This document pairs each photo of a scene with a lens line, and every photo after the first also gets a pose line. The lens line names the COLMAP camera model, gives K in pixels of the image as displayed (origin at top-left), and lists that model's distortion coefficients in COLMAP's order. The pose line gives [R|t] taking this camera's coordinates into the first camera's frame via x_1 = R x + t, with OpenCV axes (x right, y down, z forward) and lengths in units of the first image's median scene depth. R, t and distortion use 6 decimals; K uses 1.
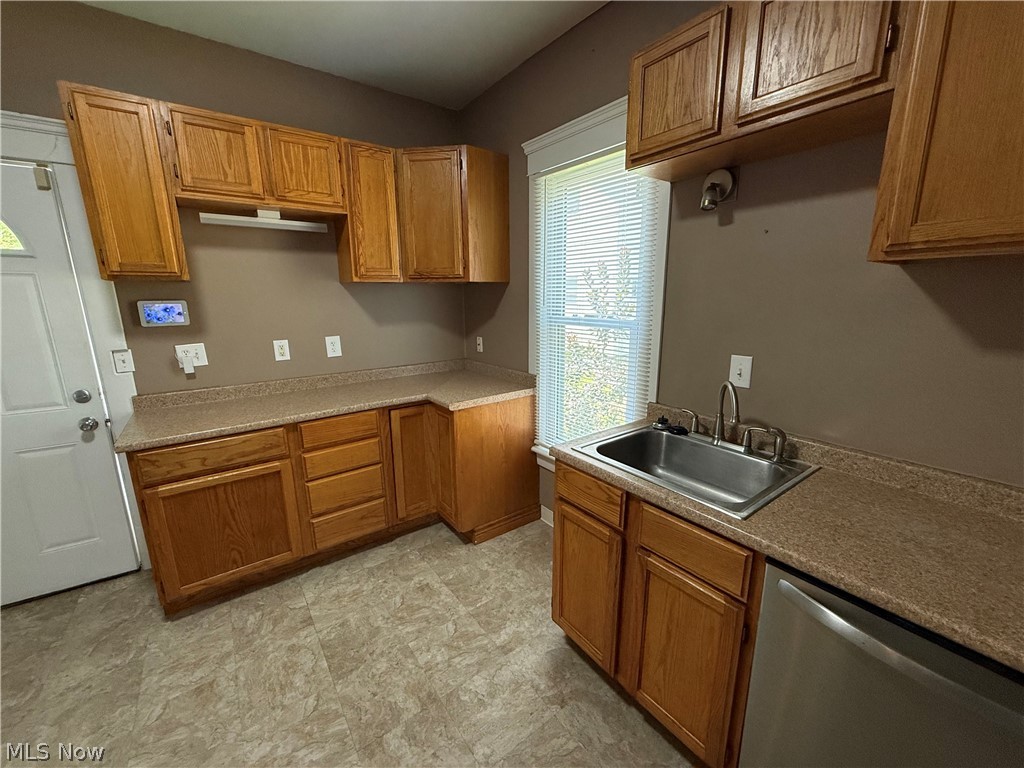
lens RADIAL K [[410.0, 0, 509.9], [0, 410.0, 383.4], [0, 0, 1]] dist [0.003033, -0.000008]
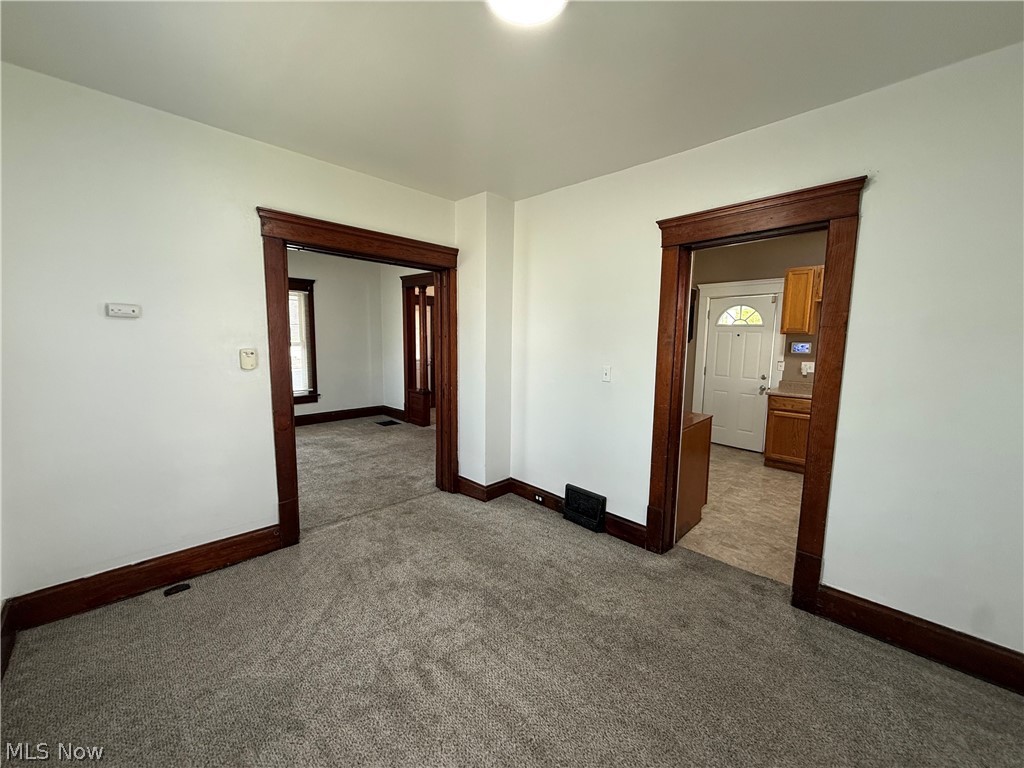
lens RADIAL K [[410.0, 0, 508.8], [0, 410.0, 377.8], [0, 0, 1]] dist [0.003033, -0.000008]
pose [[0.151979, 0.120972, -0.980953, 1.257774], [-0.222645, 0.971163, 0.085271, 0.170753], [0.962981, 0.205445, 0.174530, -1.002666]]
